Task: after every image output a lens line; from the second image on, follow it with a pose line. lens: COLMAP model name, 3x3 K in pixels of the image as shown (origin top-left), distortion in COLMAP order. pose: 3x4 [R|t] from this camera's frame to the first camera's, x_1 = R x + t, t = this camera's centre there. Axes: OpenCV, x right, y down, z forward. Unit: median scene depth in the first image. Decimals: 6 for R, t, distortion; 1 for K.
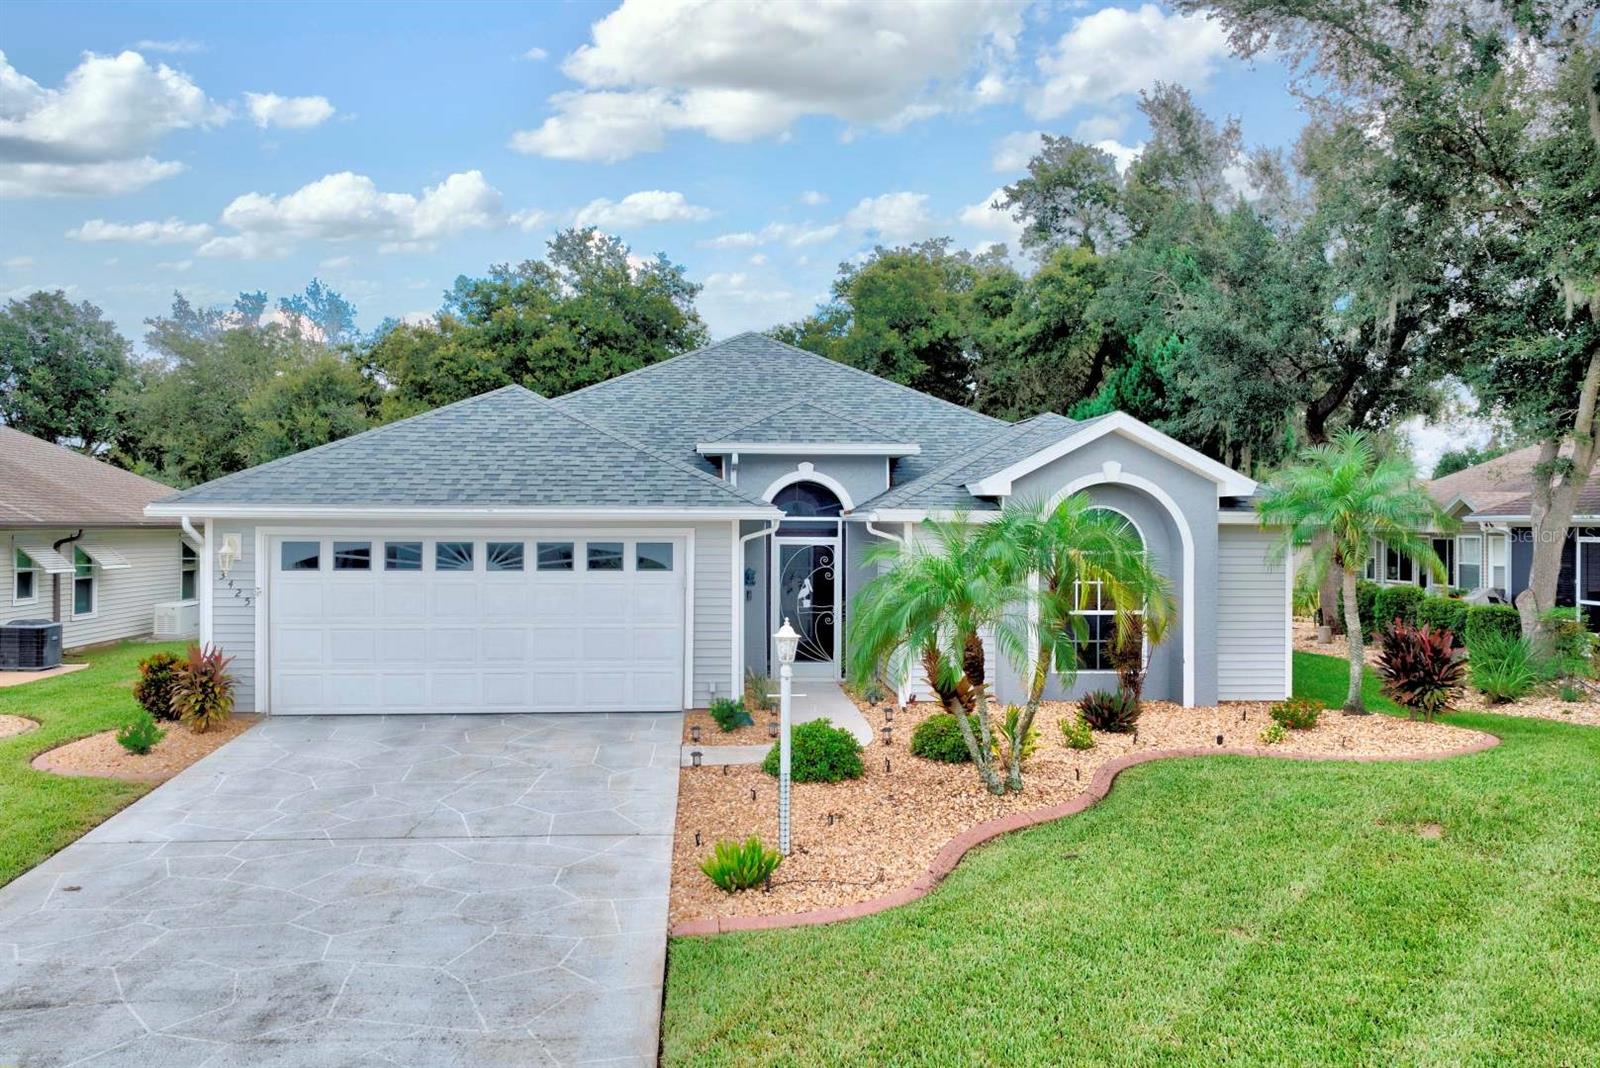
lens RADIAL K [[1308.6, 0, 806.5], [0, 1308.6, 536.6], [0, 0, 1]] dist [0.022181, -0.008362]
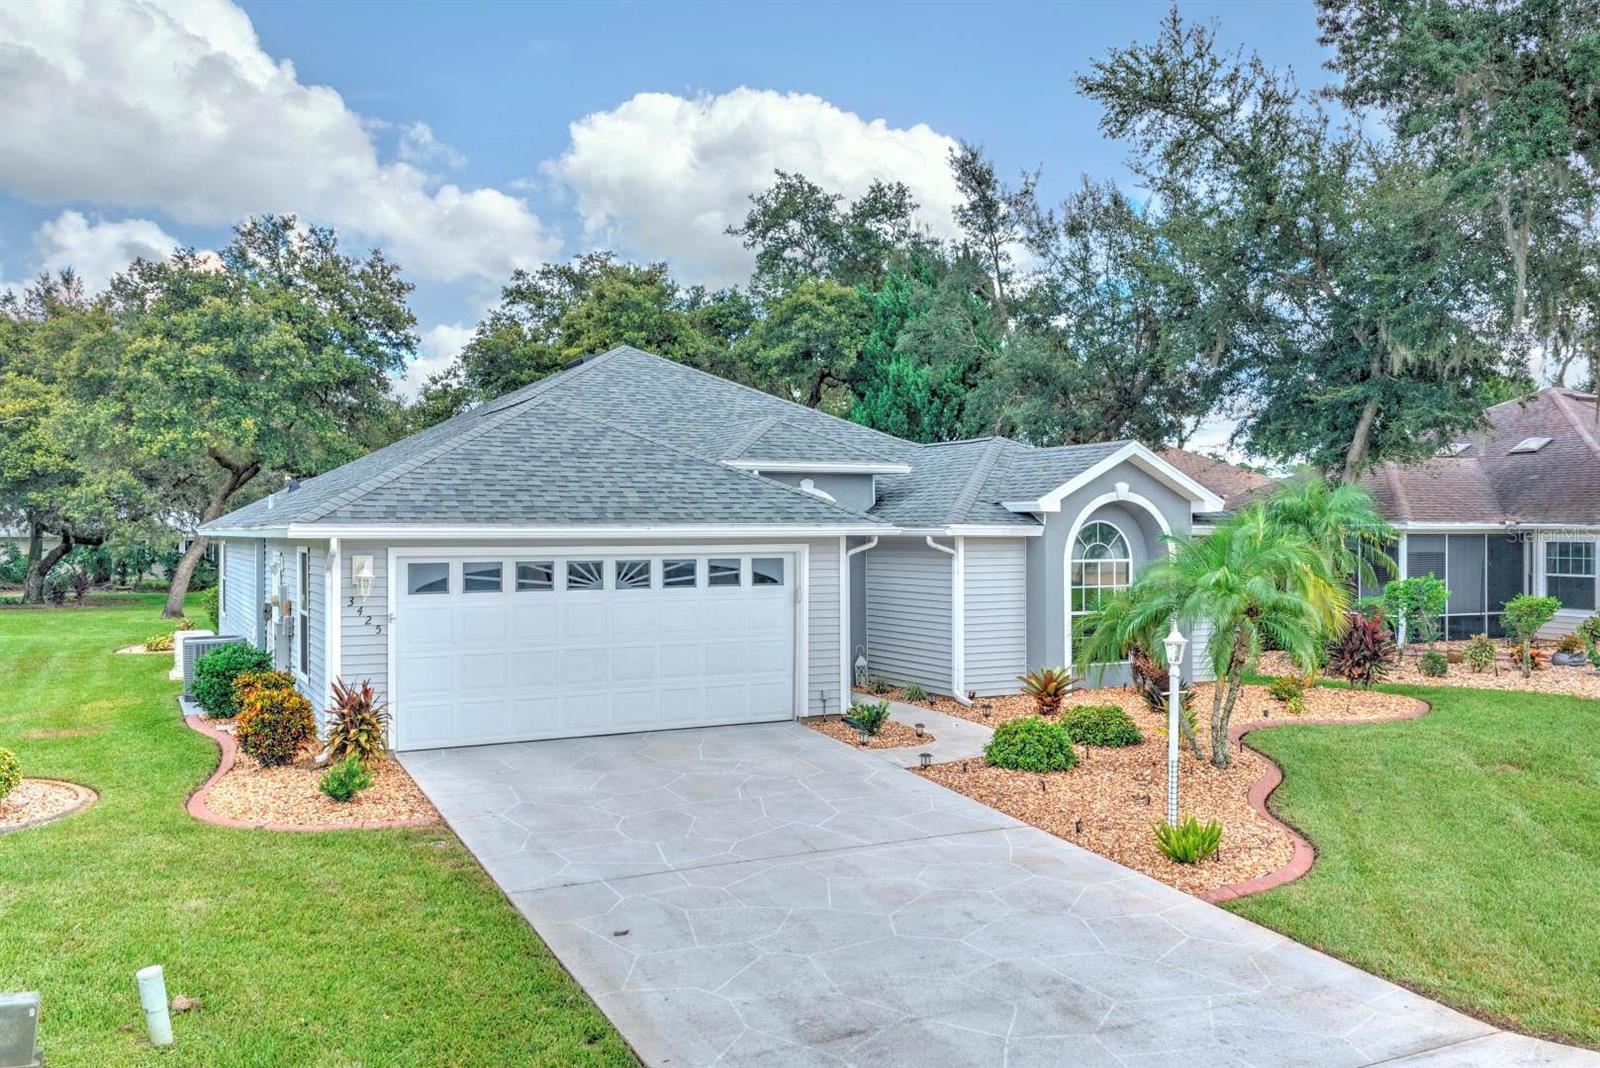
lens RADIAL K [[1287.9, 0, 800.0], [0, 1287.9, 534.0], [0, 0, 1]] dist [0.071247, -0.122946]
pose [[0.922240, -0.008068, 0.386533, -0.492988], [0.010628, 0.999933, -0.004487, -0.009811], [-0.386471, 0.008246, 0.922265, 0.051343]]
